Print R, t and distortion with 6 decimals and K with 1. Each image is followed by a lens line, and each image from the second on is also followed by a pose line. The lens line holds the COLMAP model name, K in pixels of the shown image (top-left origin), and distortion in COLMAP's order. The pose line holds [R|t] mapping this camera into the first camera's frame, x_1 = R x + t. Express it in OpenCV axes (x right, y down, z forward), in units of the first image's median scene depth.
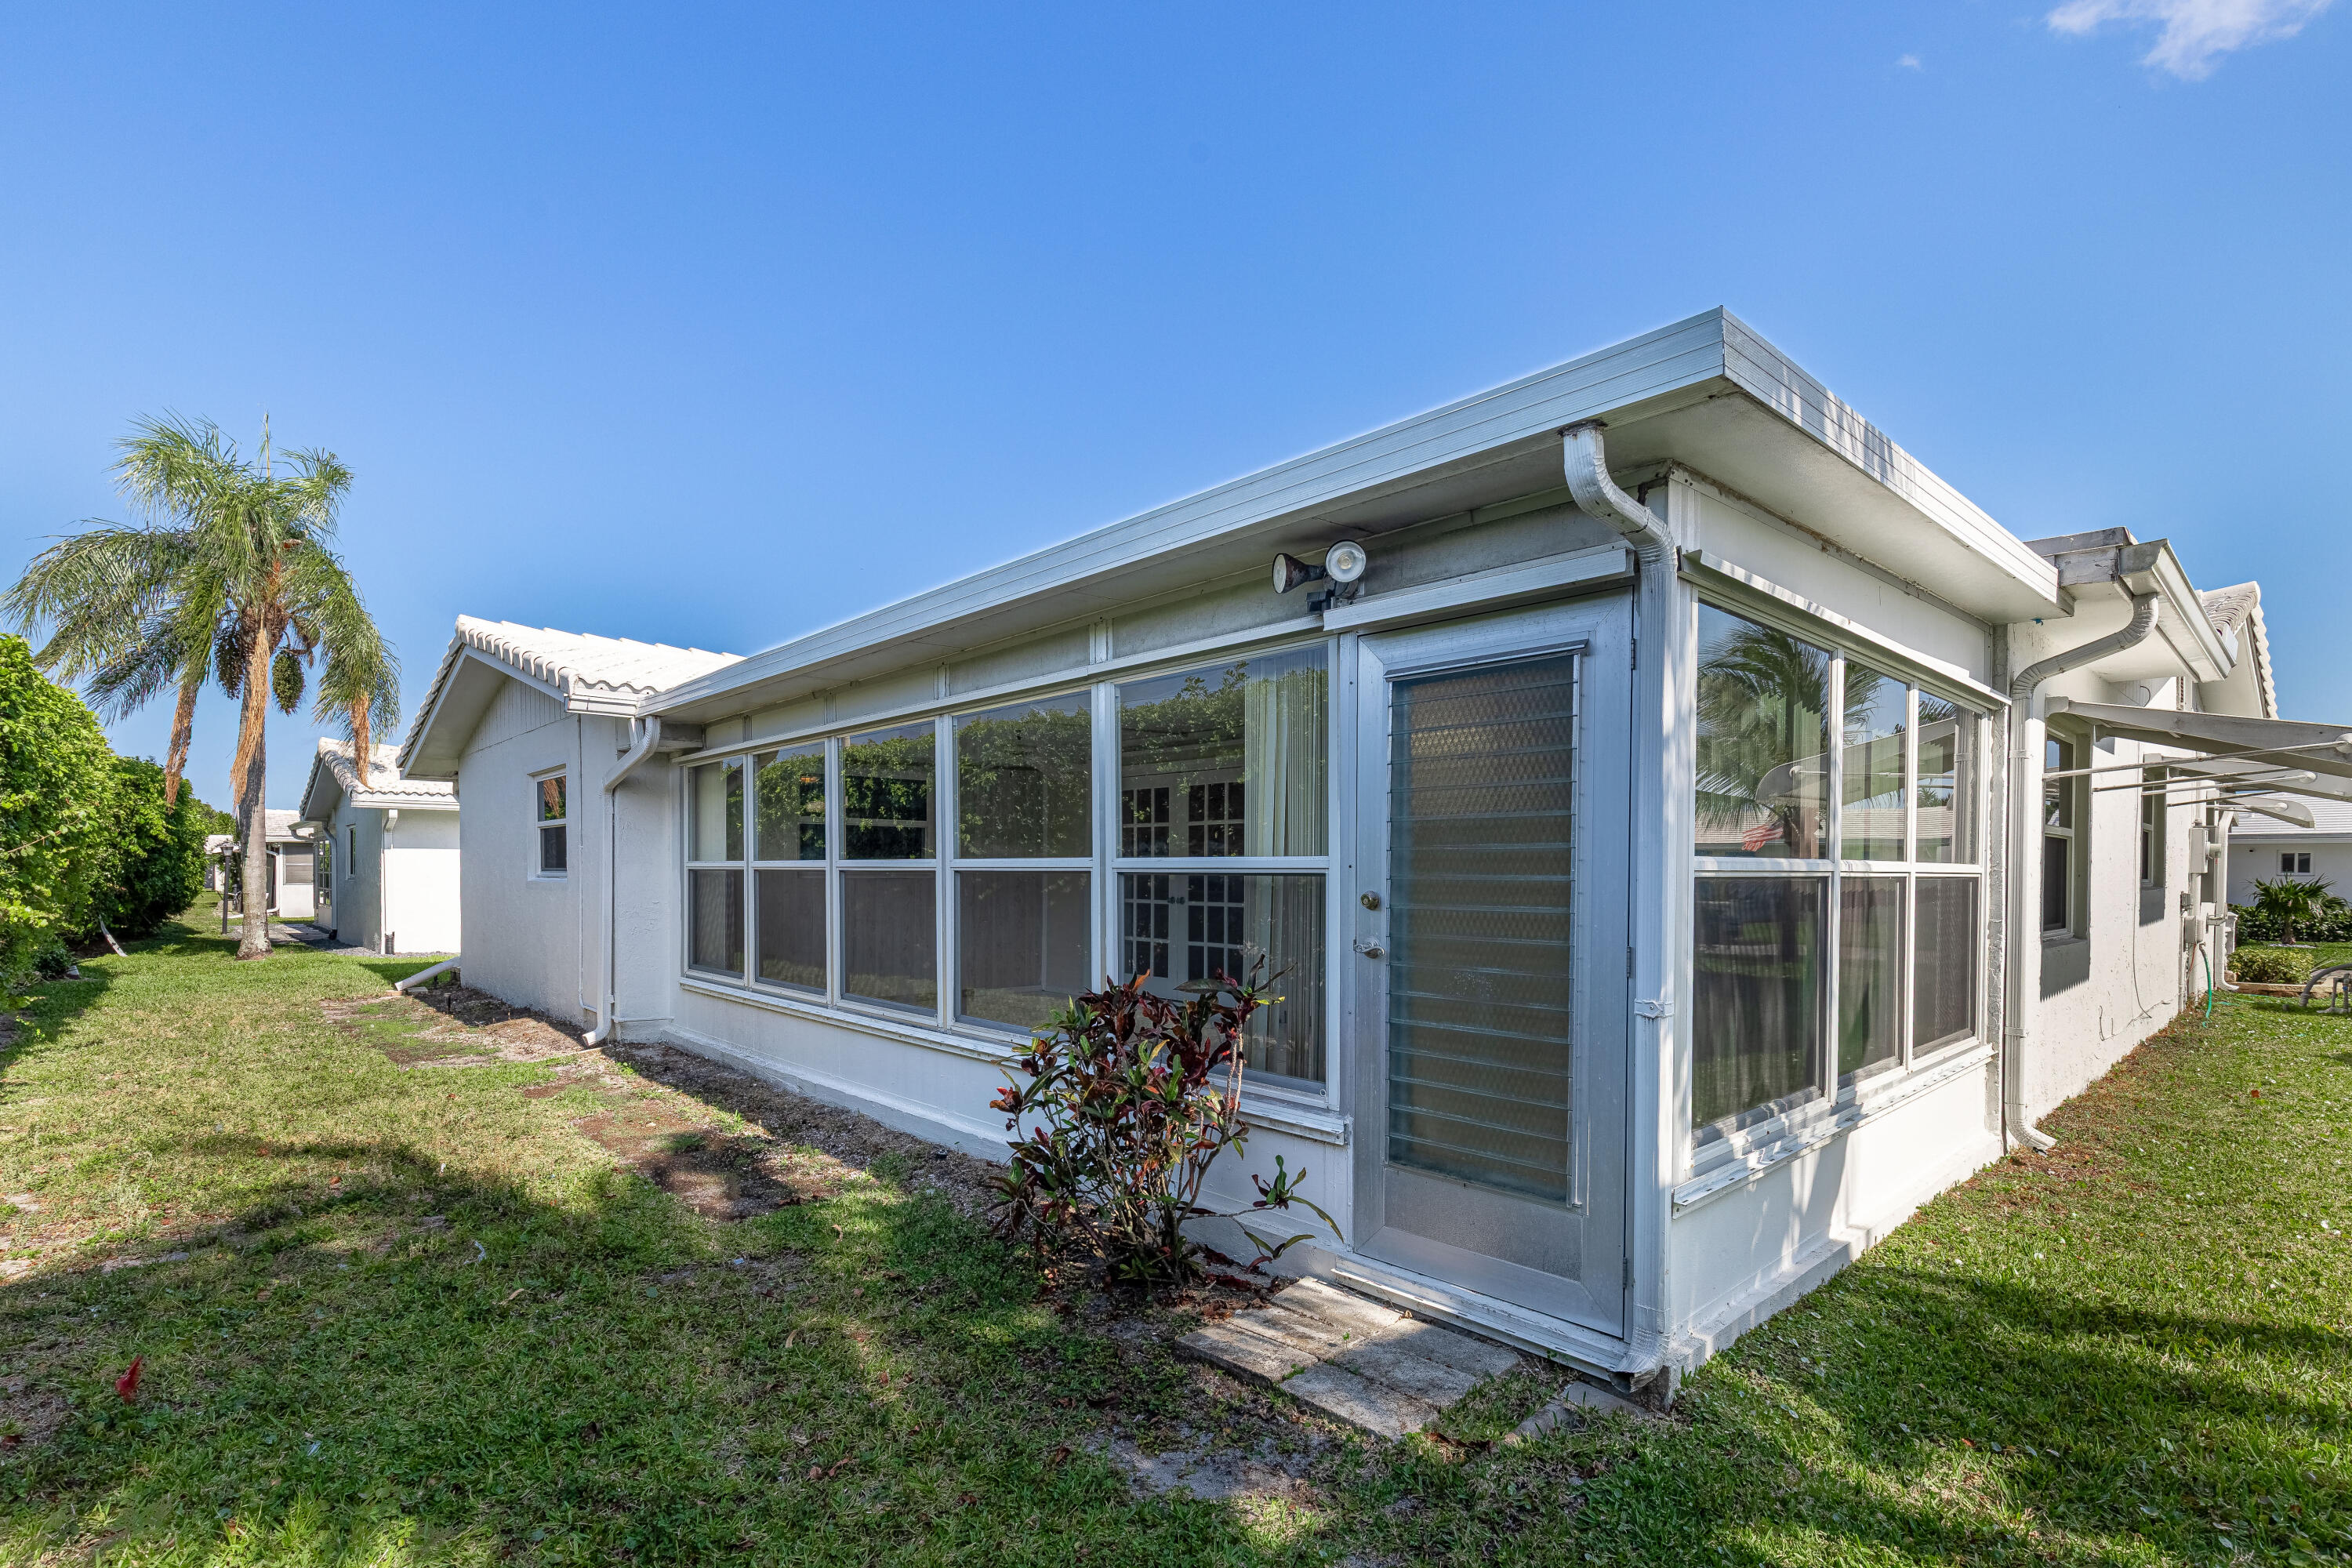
lens RADIAL K [[1099.9, 0, 1176.0], [0, 1099.9, 784.0], [0, 0, 1]] dist [0.027456, -0.000106]
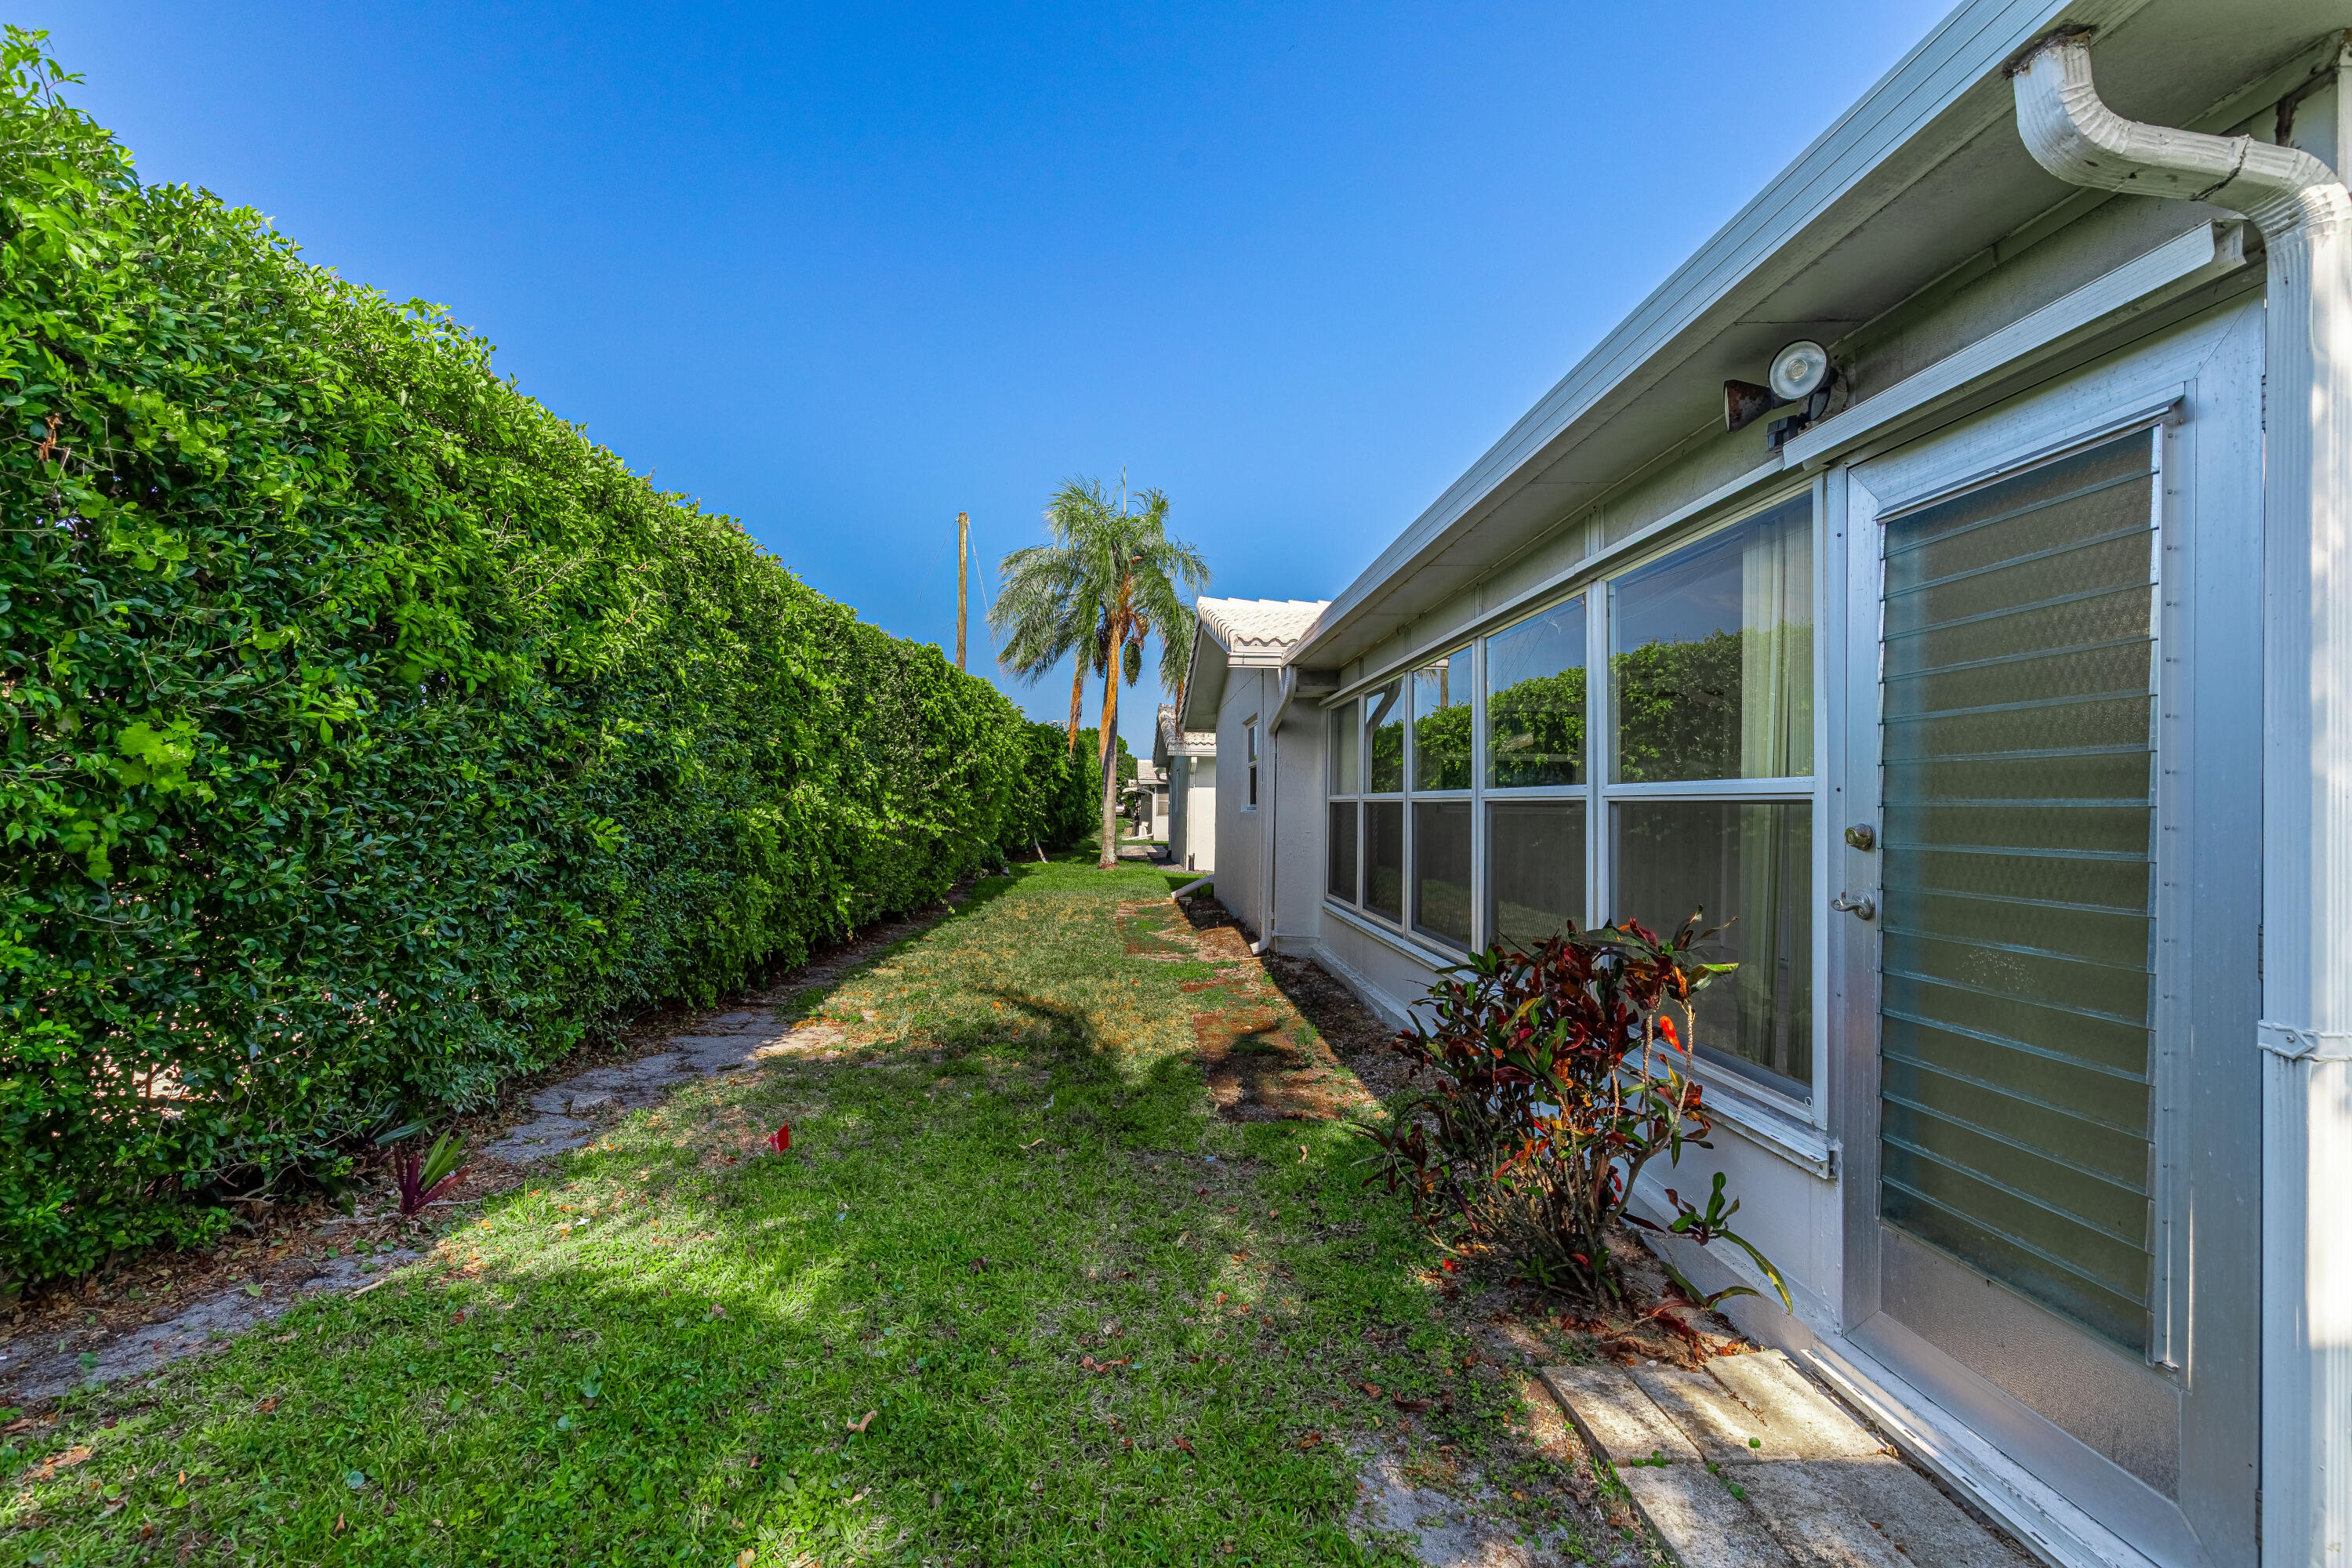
lens RADIAL K [[1077.0, 0, 1177.2], [0, 1077.0, 707.6], [0, 0, 1]] dist [0.019482, -0.000268]
pose [[0.769645, -0.050667, -0.636458, 0.284505], [0.038358, 0.998715, -0.033121, 0.029017], [0.637319, 0.001078, 0.770600, 0.185203]]
